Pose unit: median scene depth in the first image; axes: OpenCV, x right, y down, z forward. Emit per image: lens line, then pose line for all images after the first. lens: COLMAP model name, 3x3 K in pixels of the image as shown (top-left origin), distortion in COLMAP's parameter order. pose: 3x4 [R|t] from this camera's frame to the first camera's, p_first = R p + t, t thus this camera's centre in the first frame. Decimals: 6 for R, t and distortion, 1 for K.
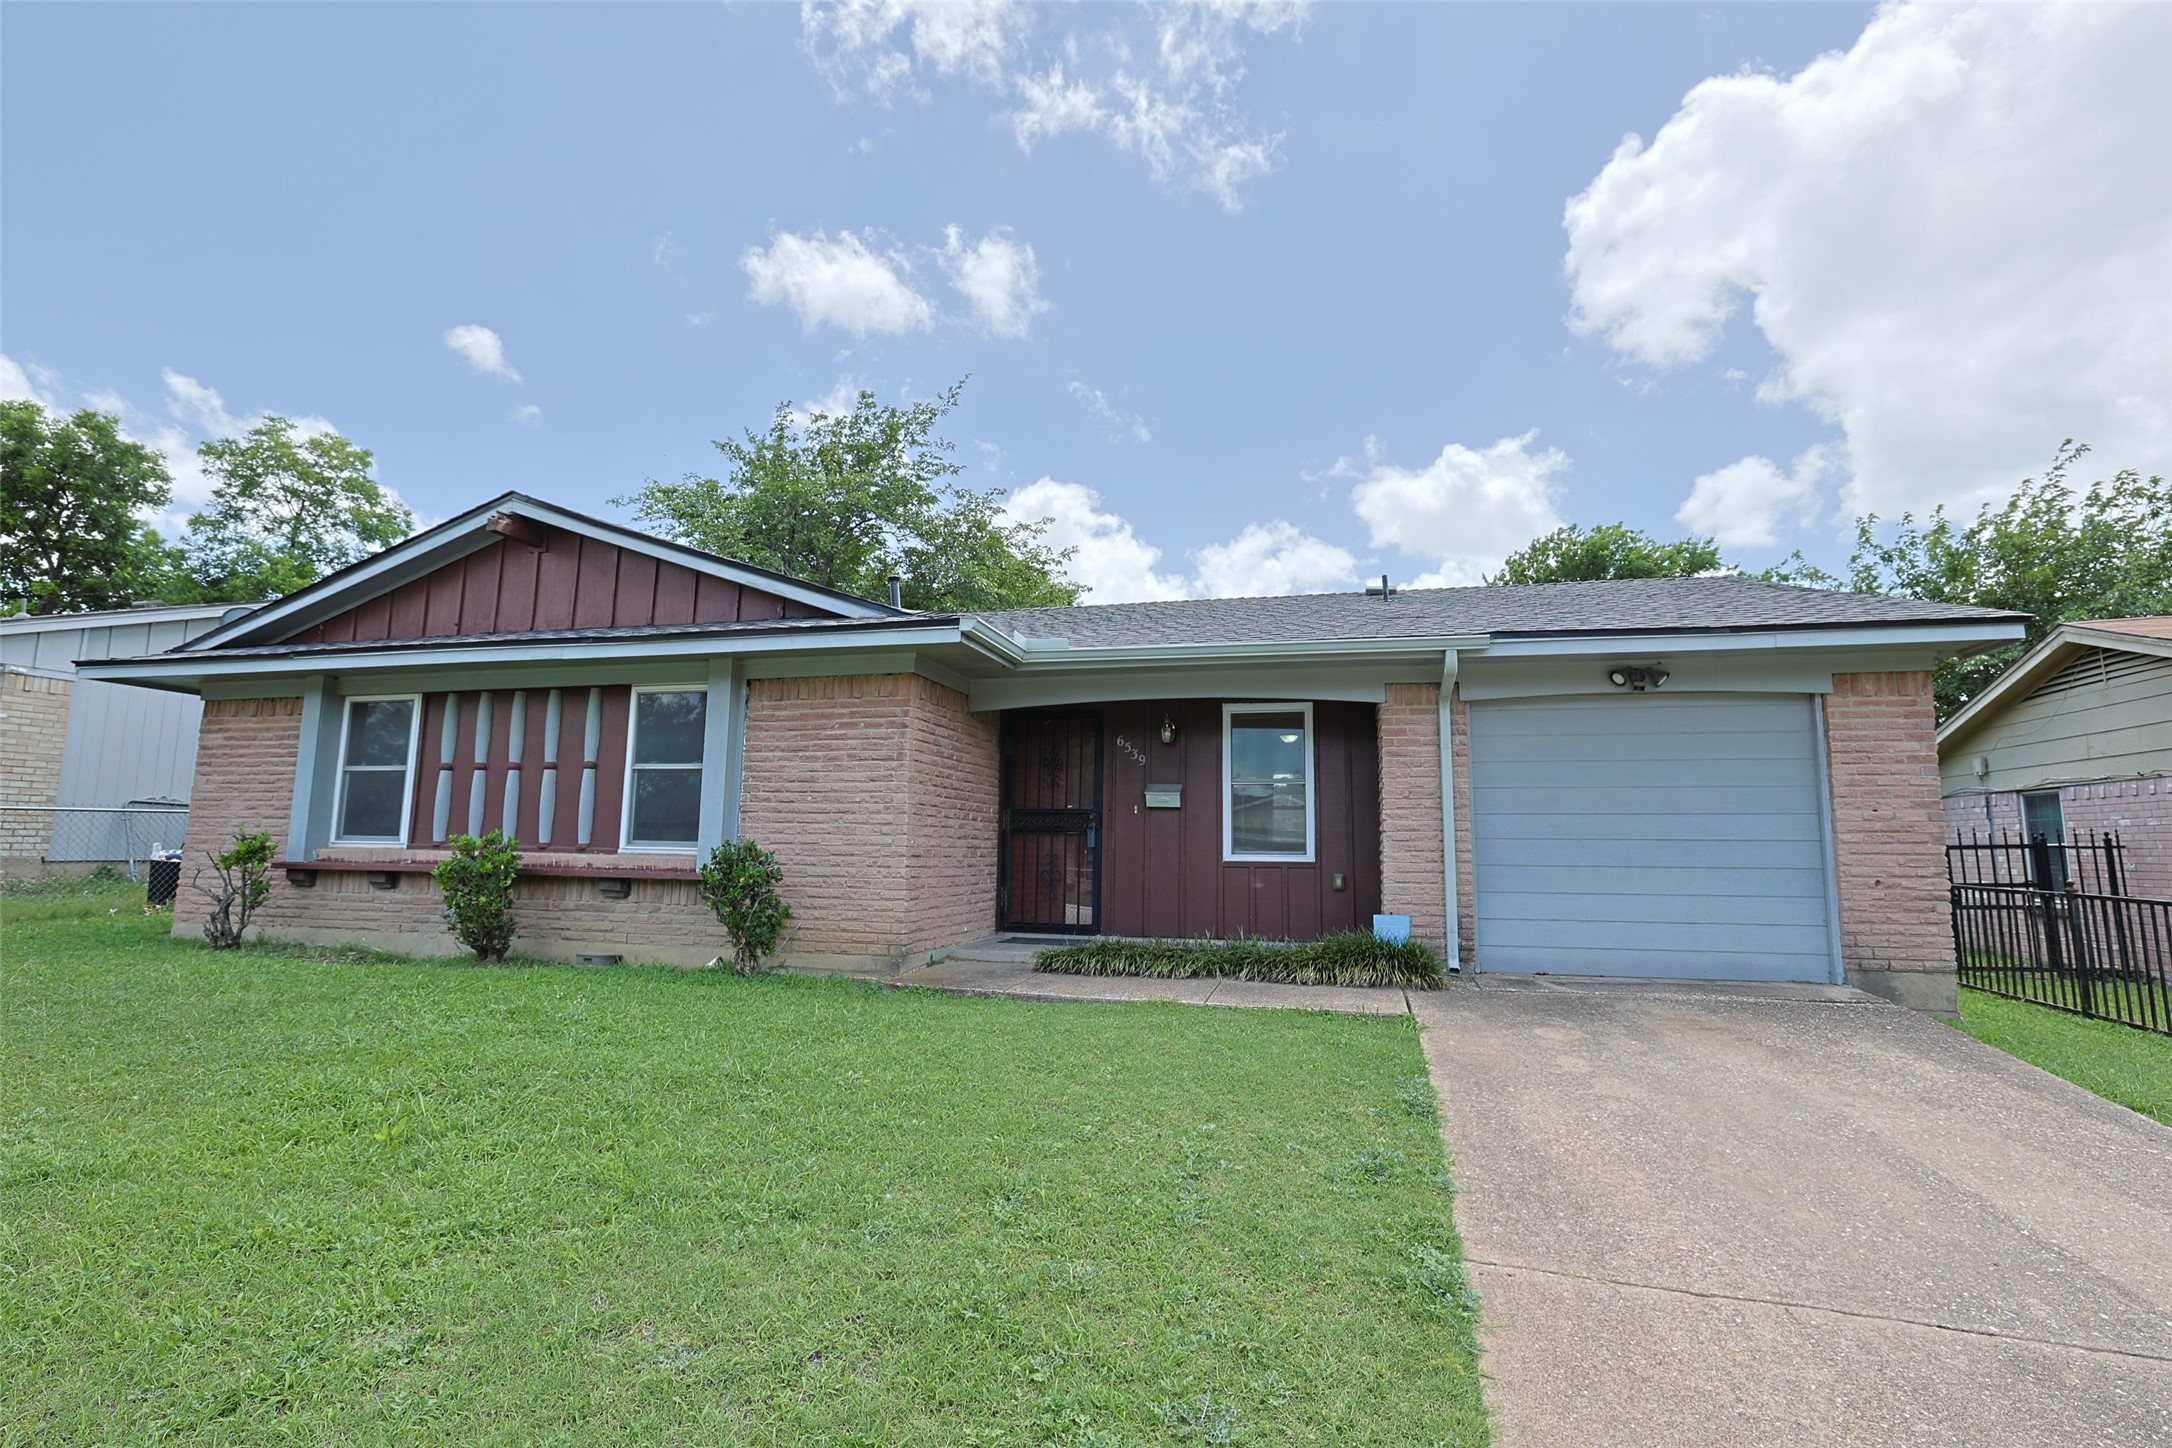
lens RADIAL K [[1000.7, 0, 1097.1], [0, 1000.7, 718.6], [0, 0, 1]] dist [-0.050098, 0.020591]
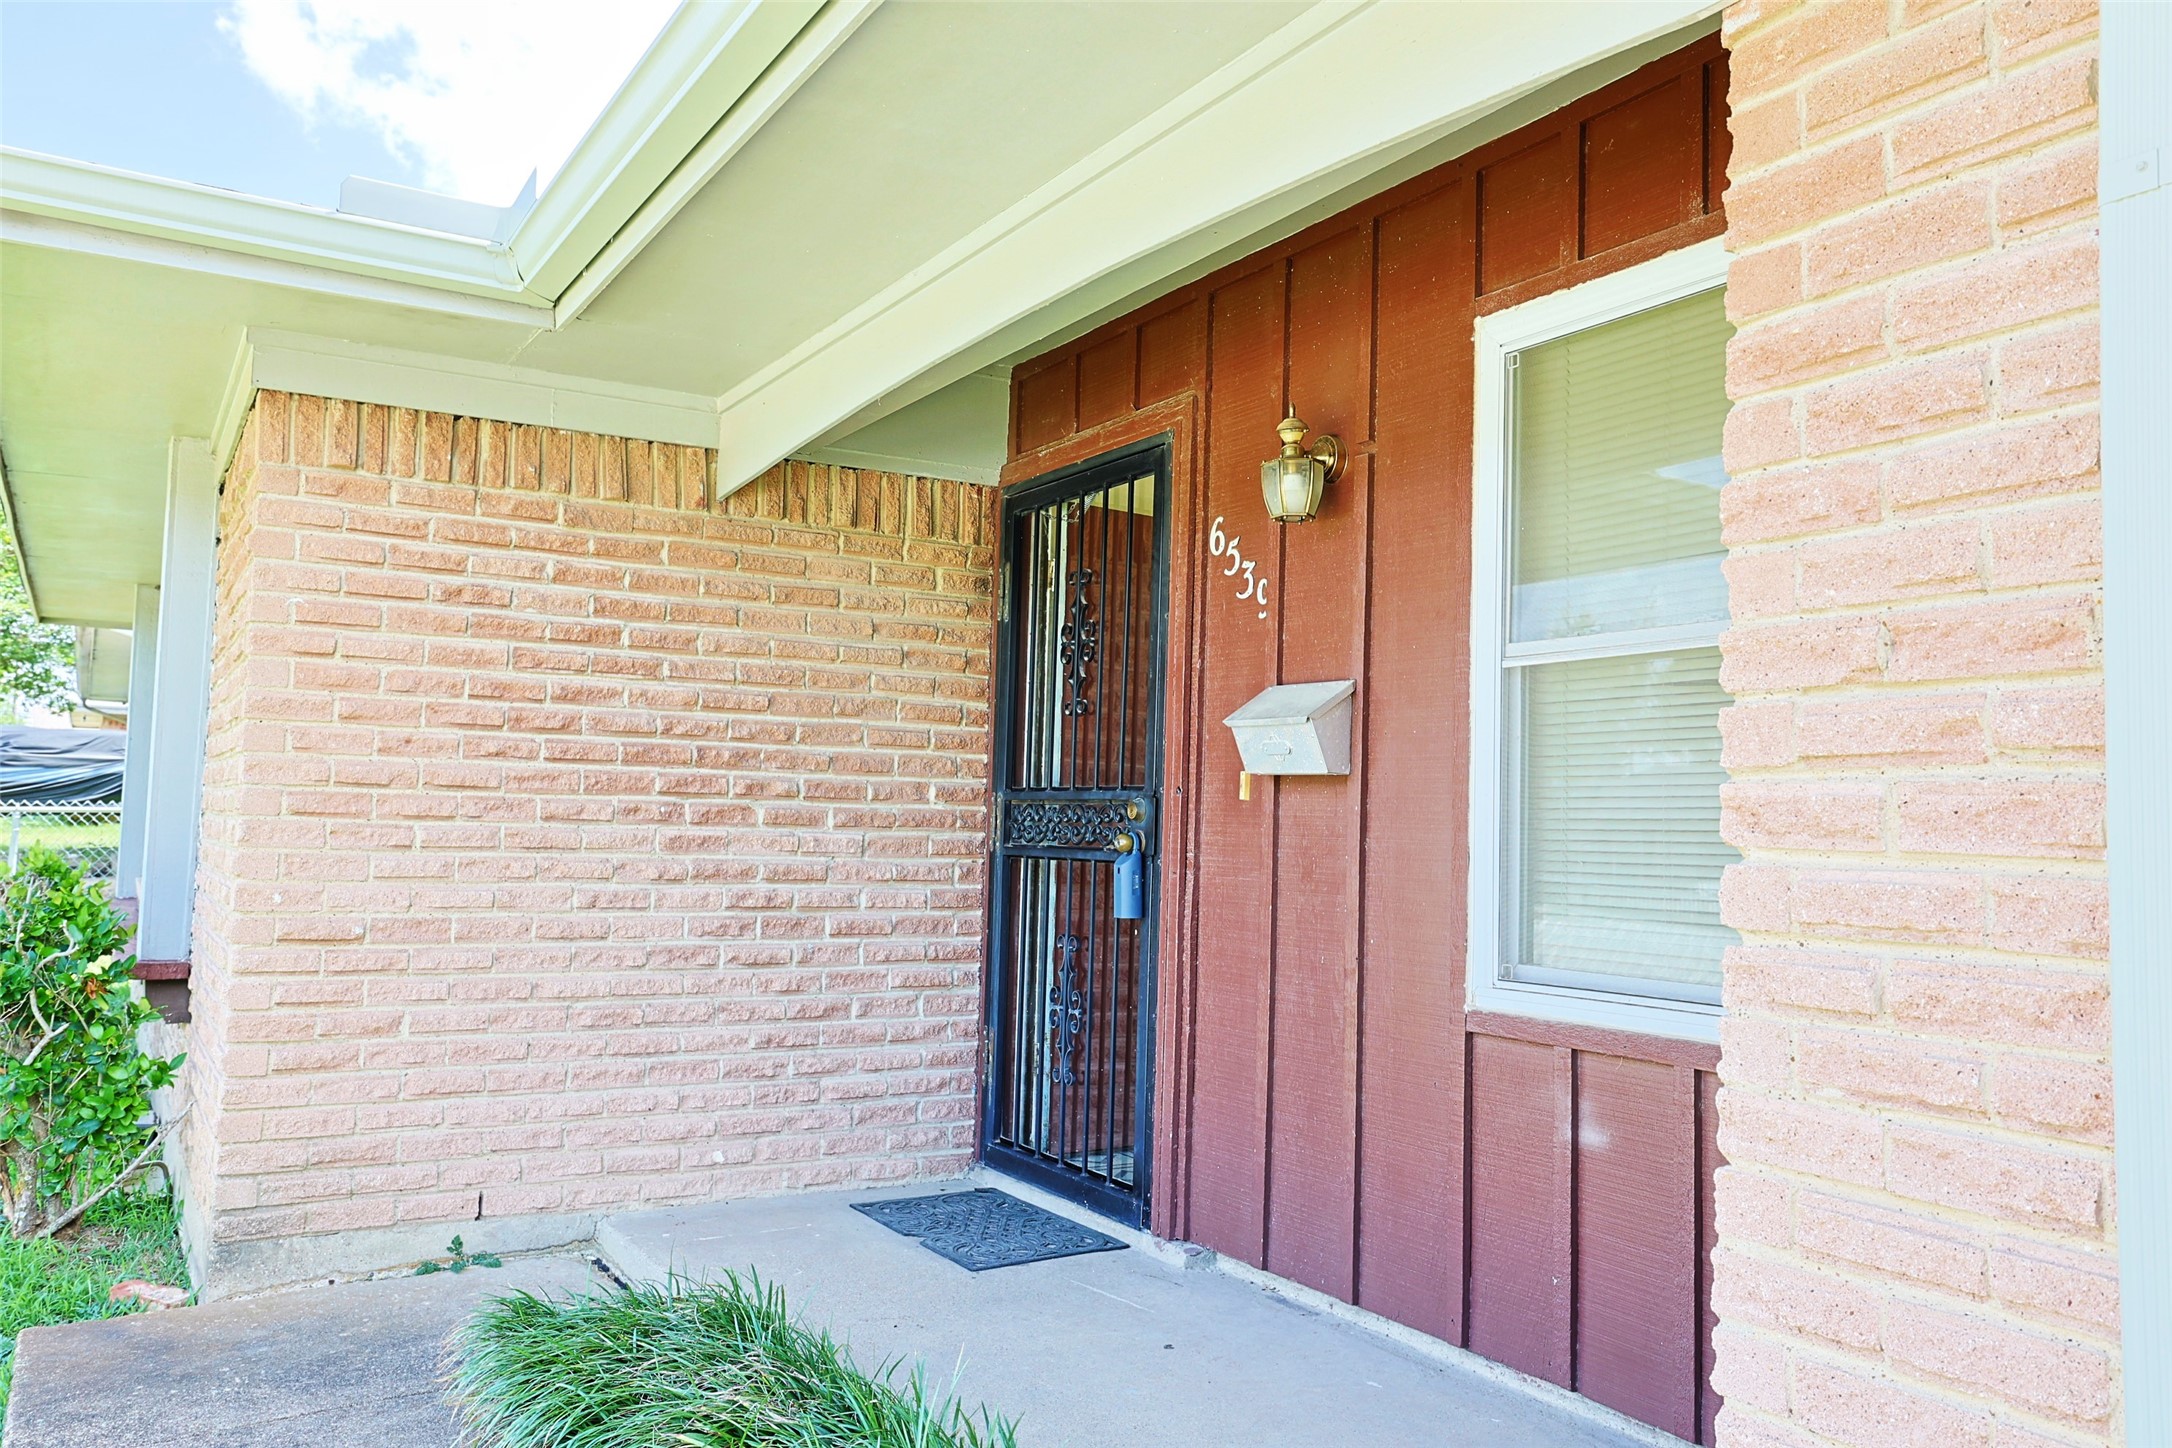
lens RADIAL K [[1680.1, 0, 1086.0], [0, 1680.1, 724.0], [0, 0, 1]] dist [0.000145, -0.000258]
pose [[0.688464, -0.039151, -0.724213, 0.381253], [0.080472, 0.996500, 0.022629, 0.069982], [0.720793, -0.073858, 0.689204, 0.755634]]
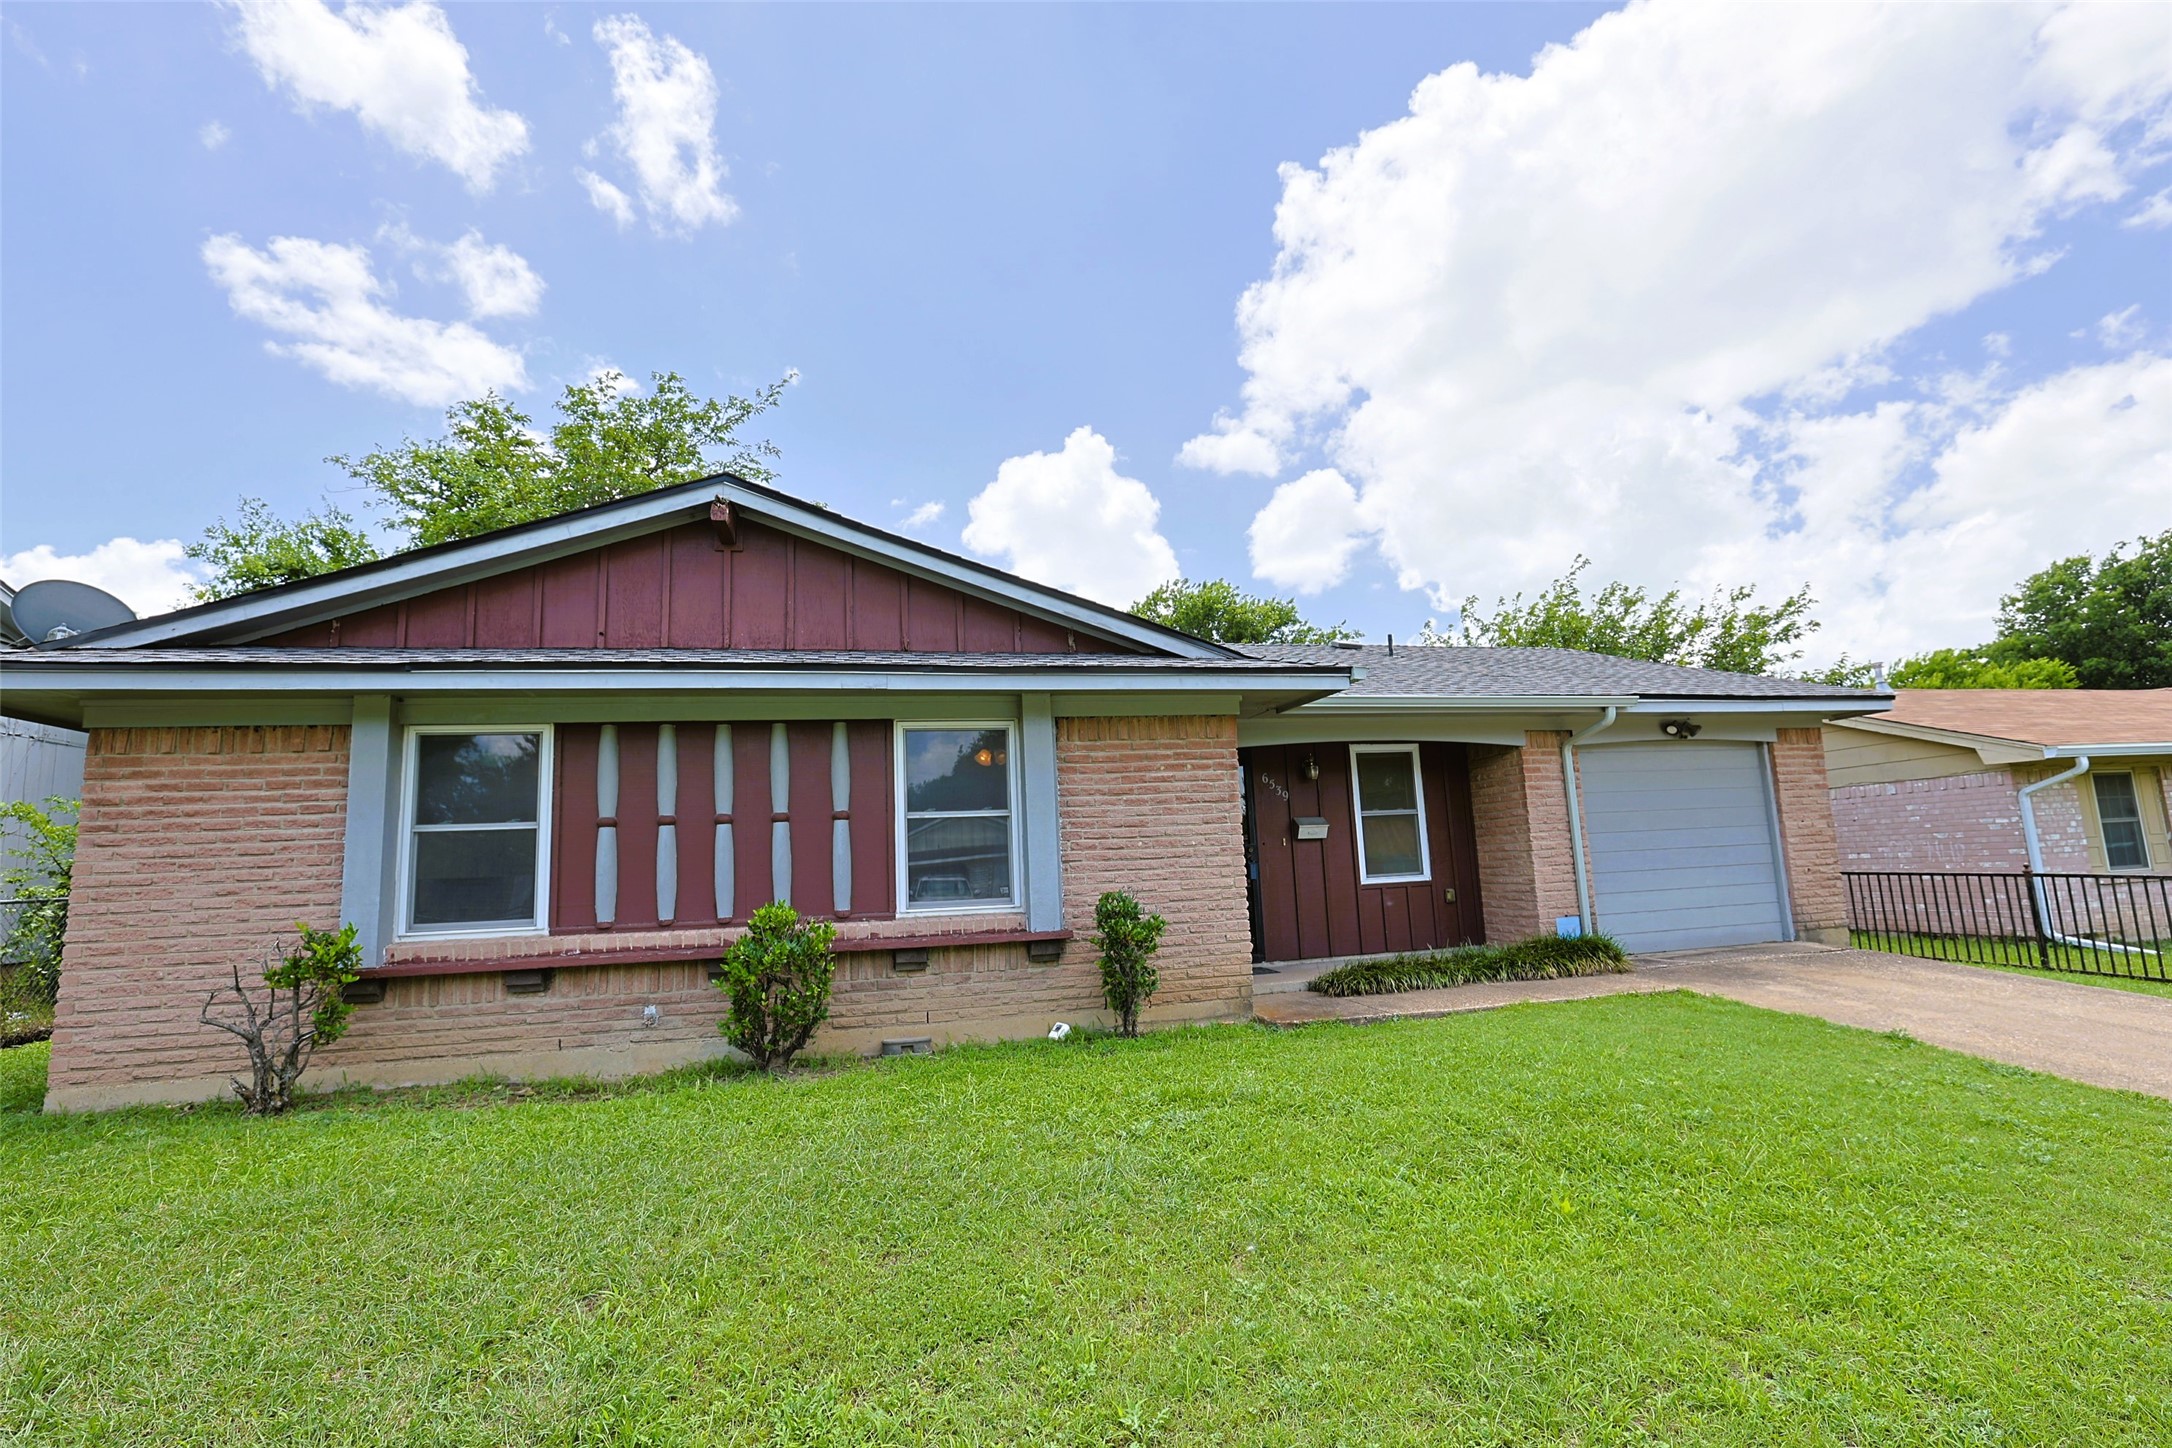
lens RADIAL K [[1000.7, 0, 1097.1], [0, 1000.7, 718.6], [0, 0, 1]] dist [-0.050098, 0.020591]
pose [[0.882340, 0.018128, 0.470263, -0.739636], [-0.005967, 0.999608, -0.027337, -0.012942], [-0.470574, 0.021315, 0.882103, 0.161672]]
